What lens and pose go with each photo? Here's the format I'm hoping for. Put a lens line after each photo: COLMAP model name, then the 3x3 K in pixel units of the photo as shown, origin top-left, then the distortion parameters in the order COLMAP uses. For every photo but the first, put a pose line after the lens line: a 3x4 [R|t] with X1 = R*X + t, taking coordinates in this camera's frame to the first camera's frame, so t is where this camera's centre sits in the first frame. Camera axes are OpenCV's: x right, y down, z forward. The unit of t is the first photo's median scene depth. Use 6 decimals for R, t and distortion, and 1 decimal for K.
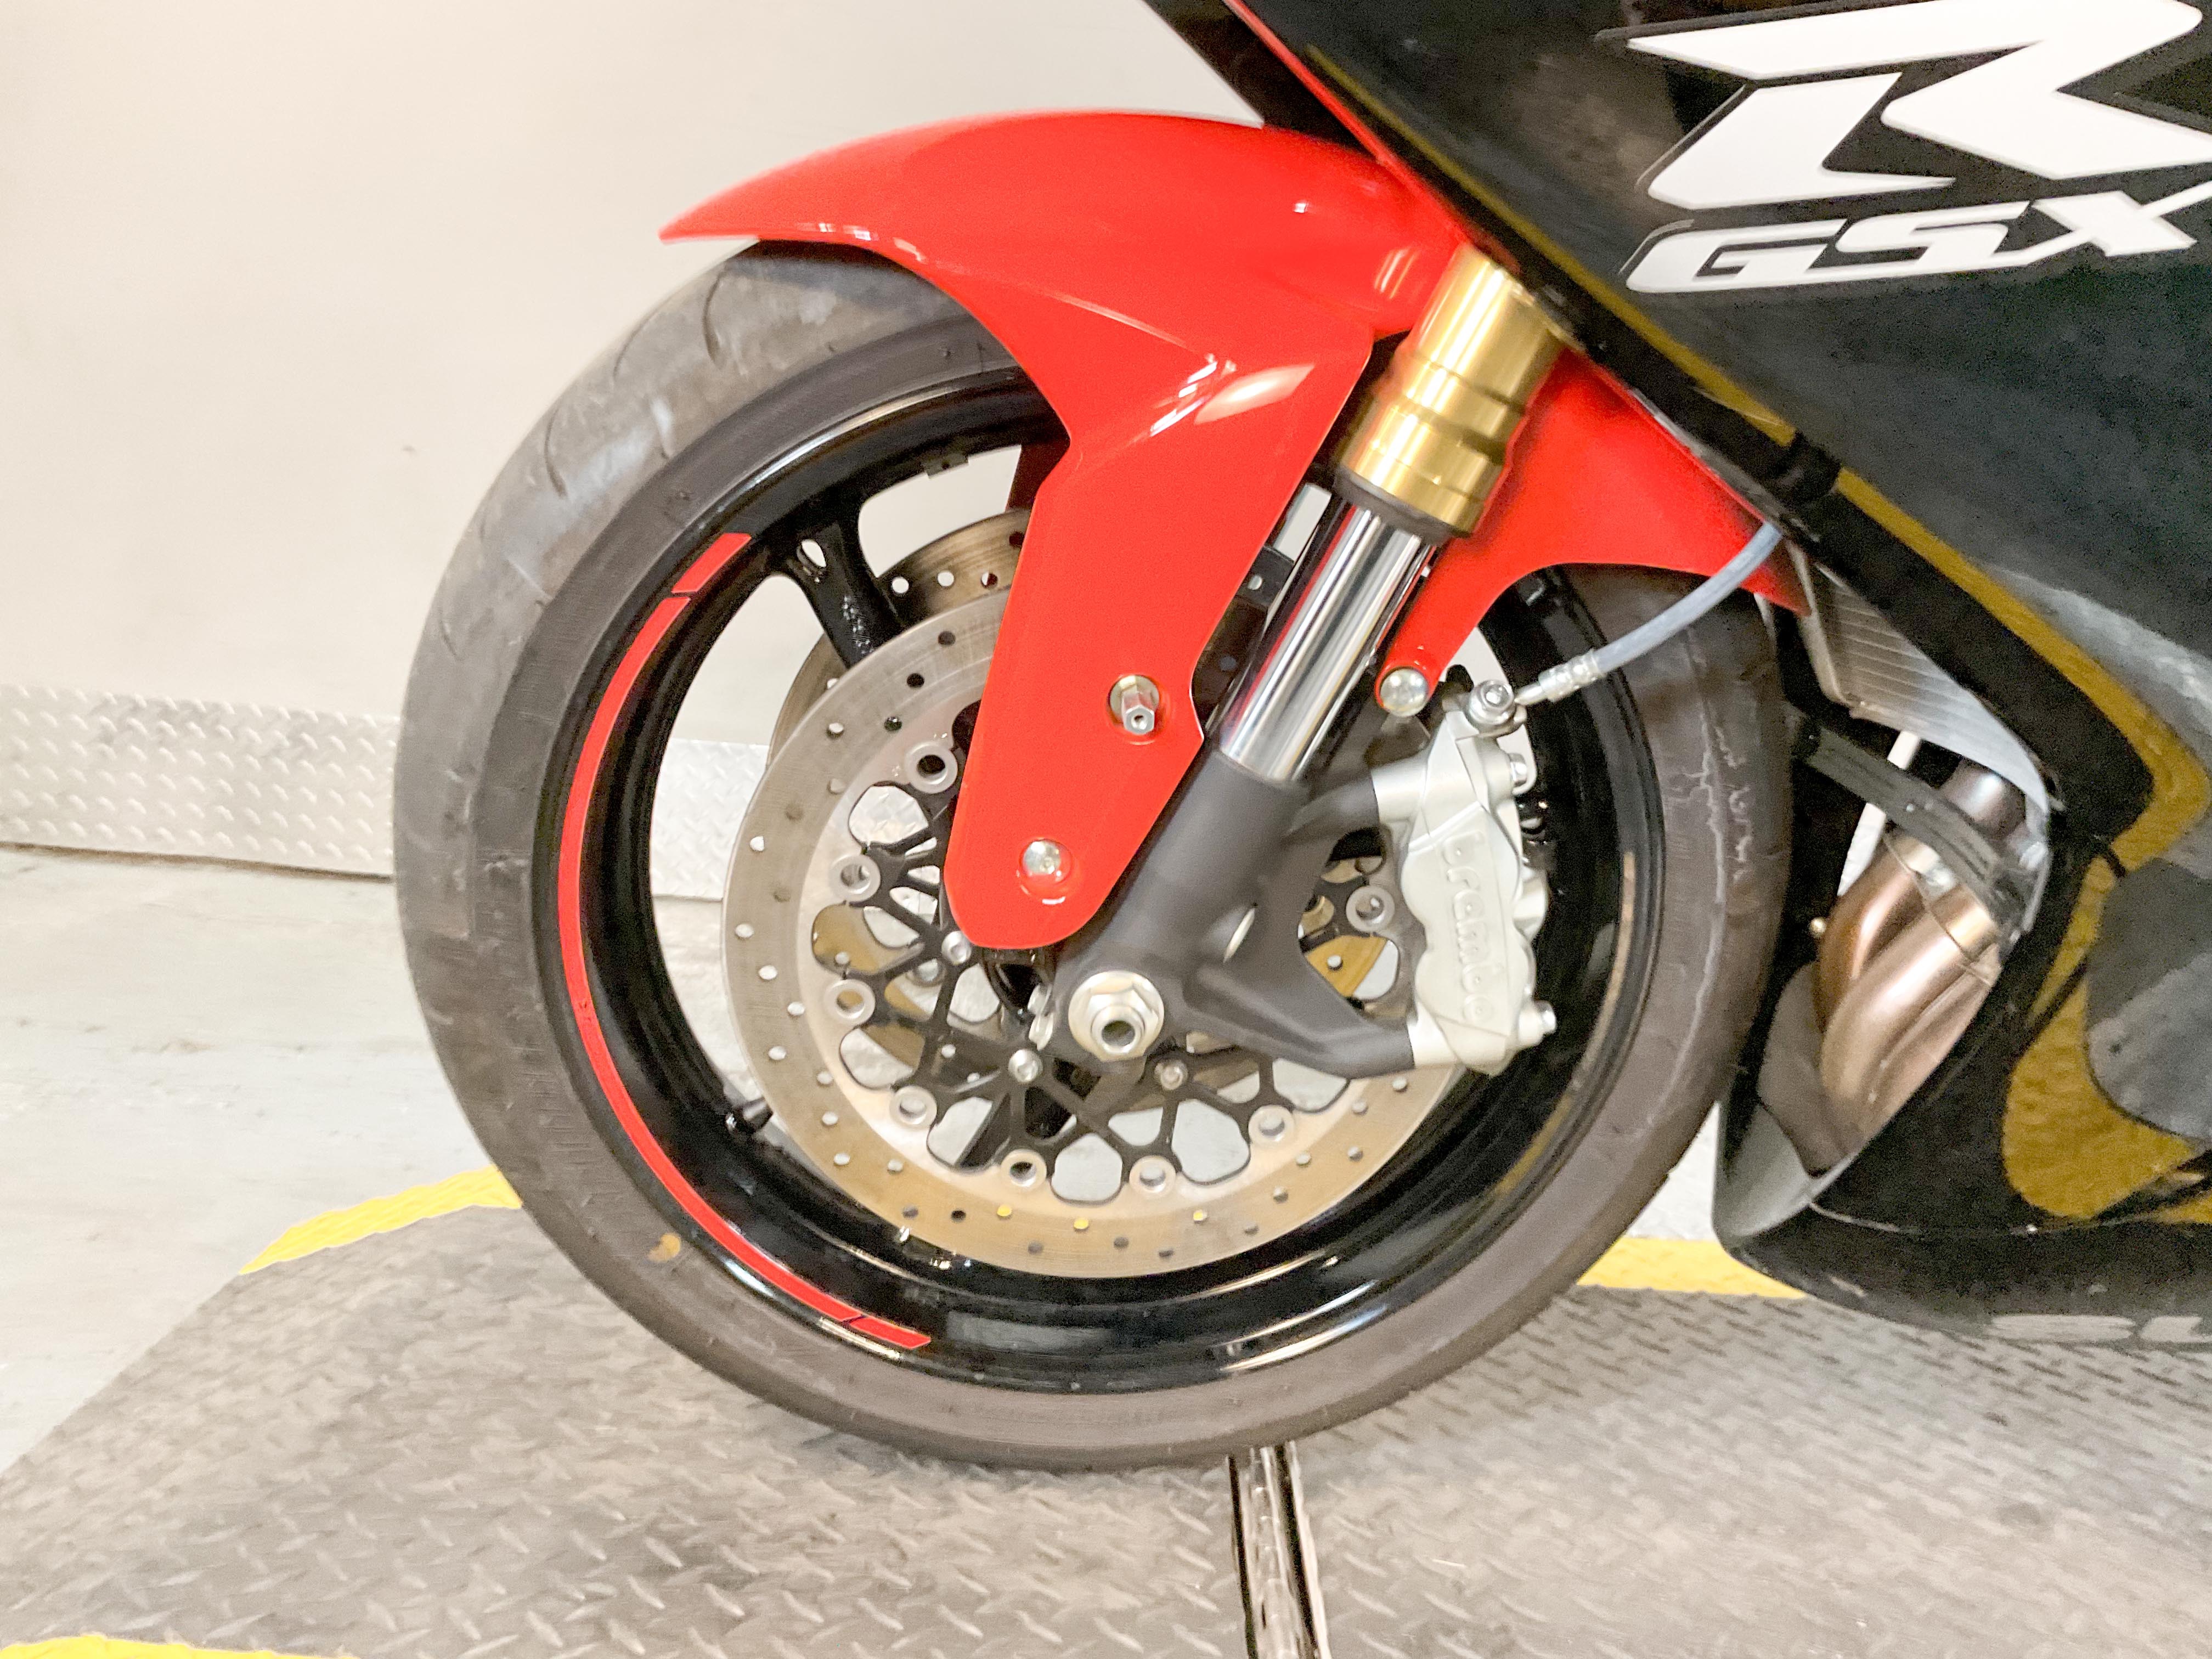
lens RADIAL K [[1845.8, 0, 971.4], [0, 1845.8, 825.4], [0, 0, 1]] dist [-0.040425, -0.004410]
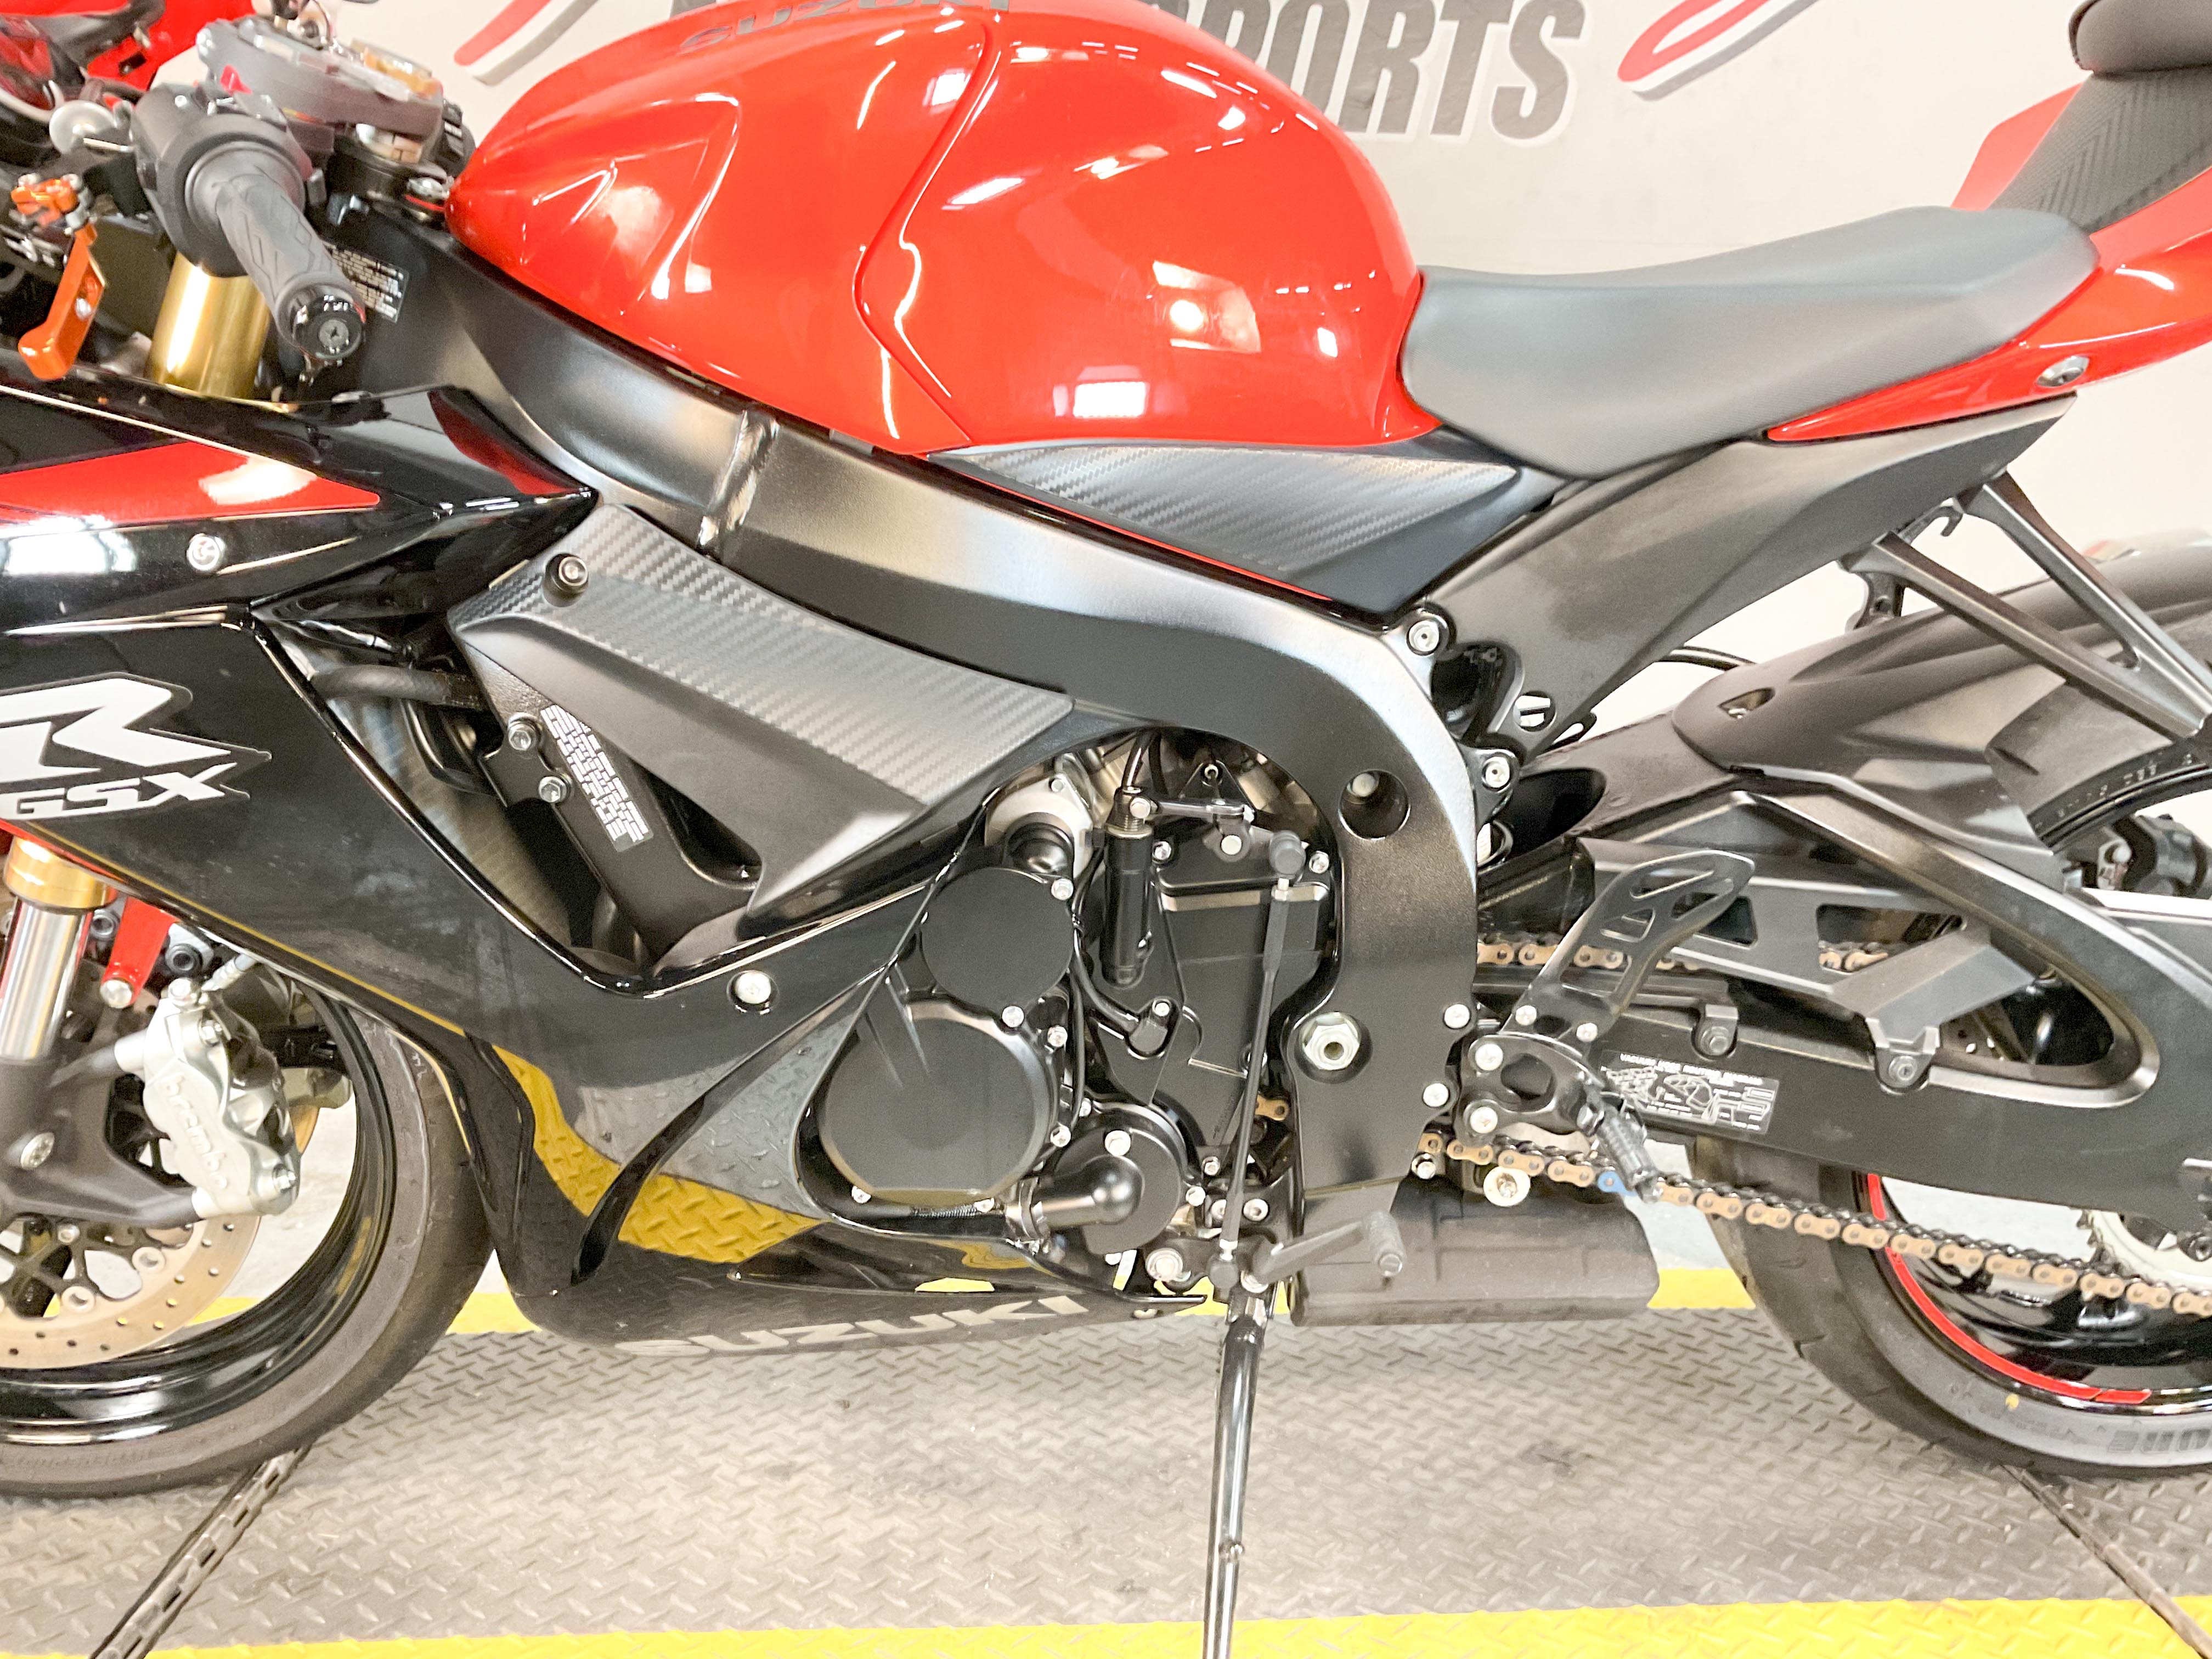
lens RADIAL K [[1948.5, 0, 1041.8], [0, 1948.5, 840.3], [0, 0, 1]] dist [0.001800, 0.003102]
pose [[0.996961, -0.076621, 0.014064, 0.878359], [0.076598, 0.997060, 0.002169, -0.126191], [-0.014189, -0.001085, 0.999899, -0.610129]]
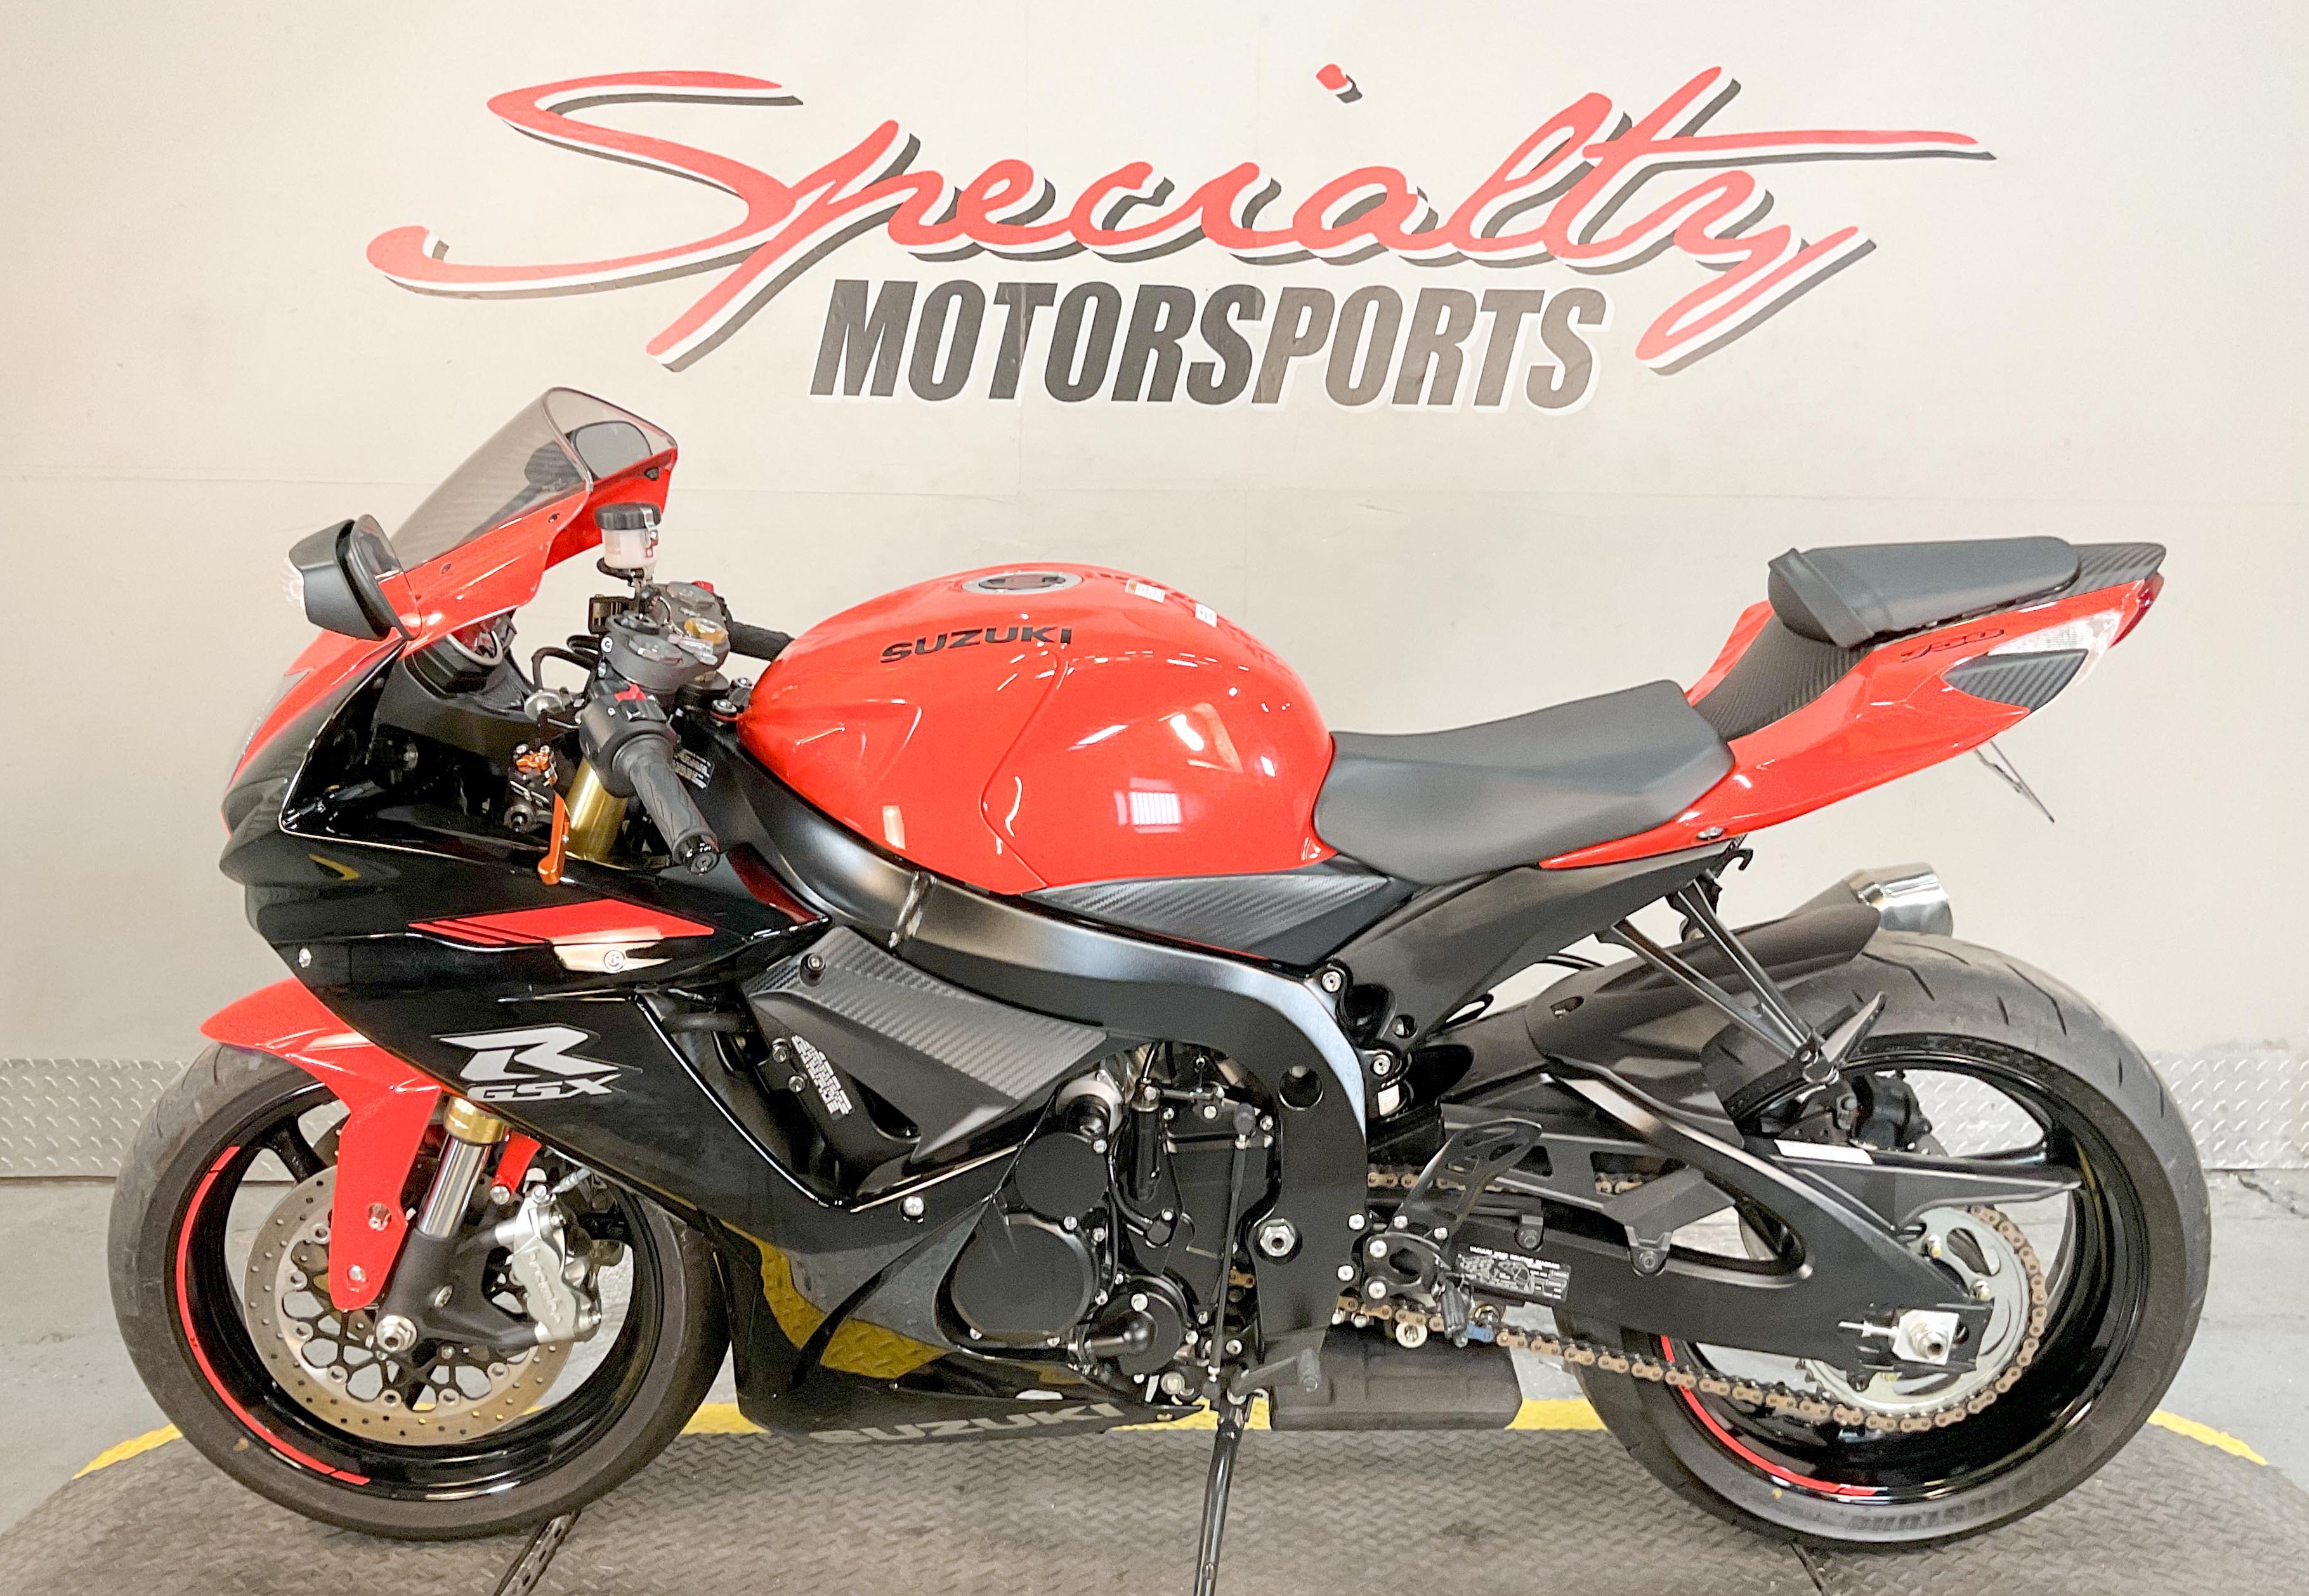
lens RADIAL K [[2367.3, 0, 1123.7], [0, 2367.3, 660.0], [0, 0, 1]] dist [0.009937, -0.010700]
pose [[0.997541, -0.069510, -0.008957, 0.992403], [0.068350, 0.993133, -0.094949, -0.368200], [0.015496, 0.094104, 0.995442, -1.935107]]
